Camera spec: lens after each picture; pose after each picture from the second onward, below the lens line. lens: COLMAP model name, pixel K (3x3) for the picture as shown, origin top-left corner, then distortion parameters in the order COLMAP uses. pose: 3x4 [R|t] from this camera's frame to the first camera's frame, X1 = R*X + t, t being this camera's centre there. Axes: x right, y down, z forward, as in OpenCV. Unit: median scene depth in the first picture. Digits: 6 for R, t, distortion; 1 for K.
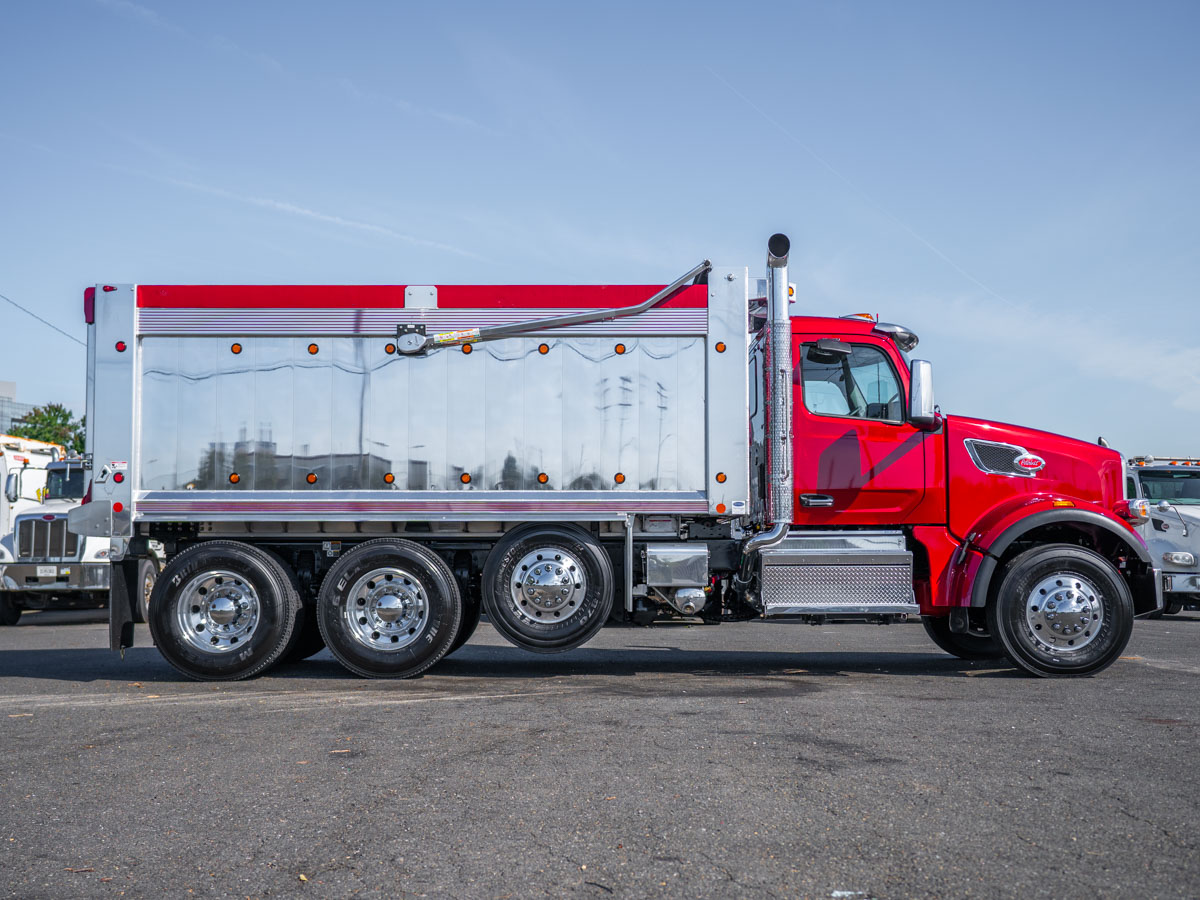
lens RADIAL K [[901.1, 0, 598.6], [0, 901.1, 483.3], [0, 0, 1]] dist [-0.006881, 0.003287]
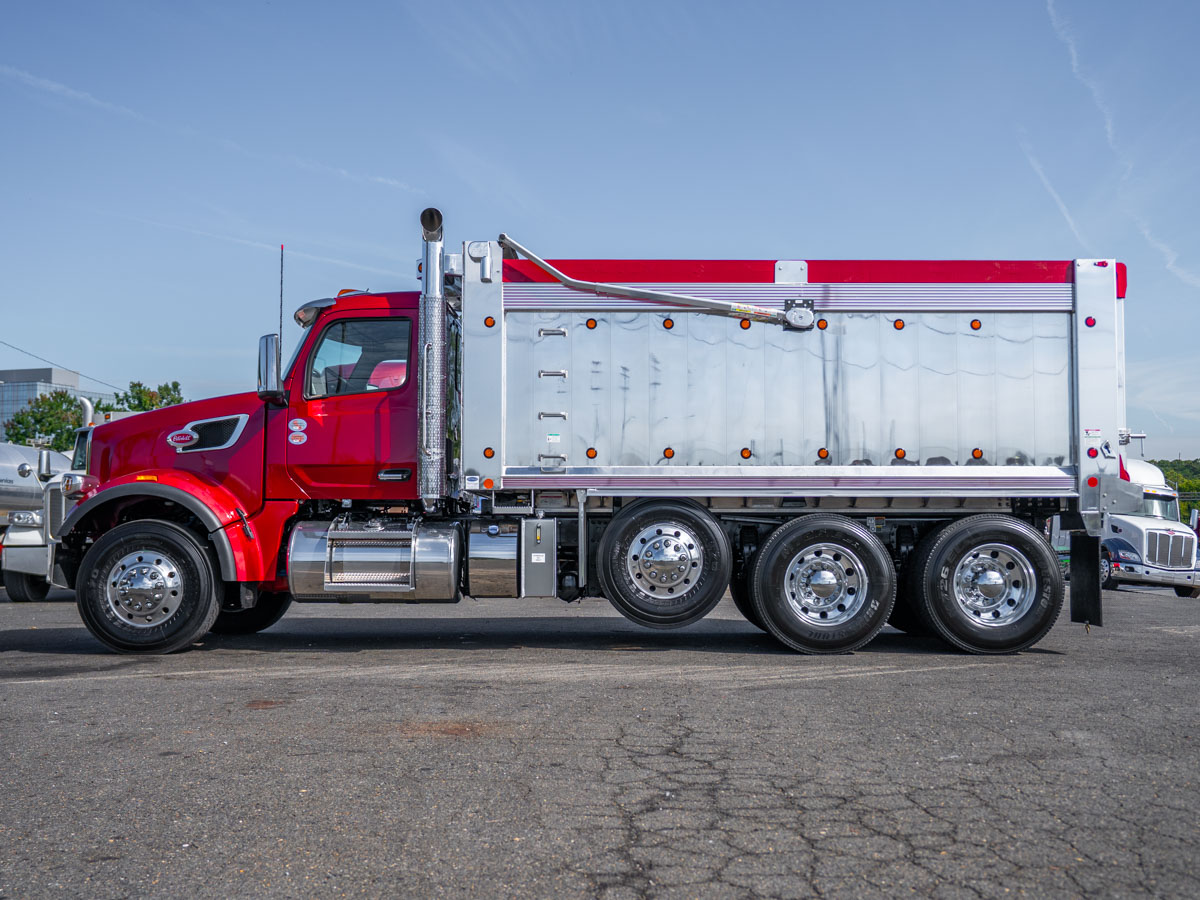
lens RADIAL K [[899.7, 0, 600.8], [0, 899.7, 457.4], [0, 0, 1]] dist [0.000345, -0.002335]
pose [[0.999888, 0.002316, -0.014752, -0.393296], [-0.002323, 0.999997, -0.000445, 0.000019], [0.014751, 0.000479, 0.999891, -0.001869]]
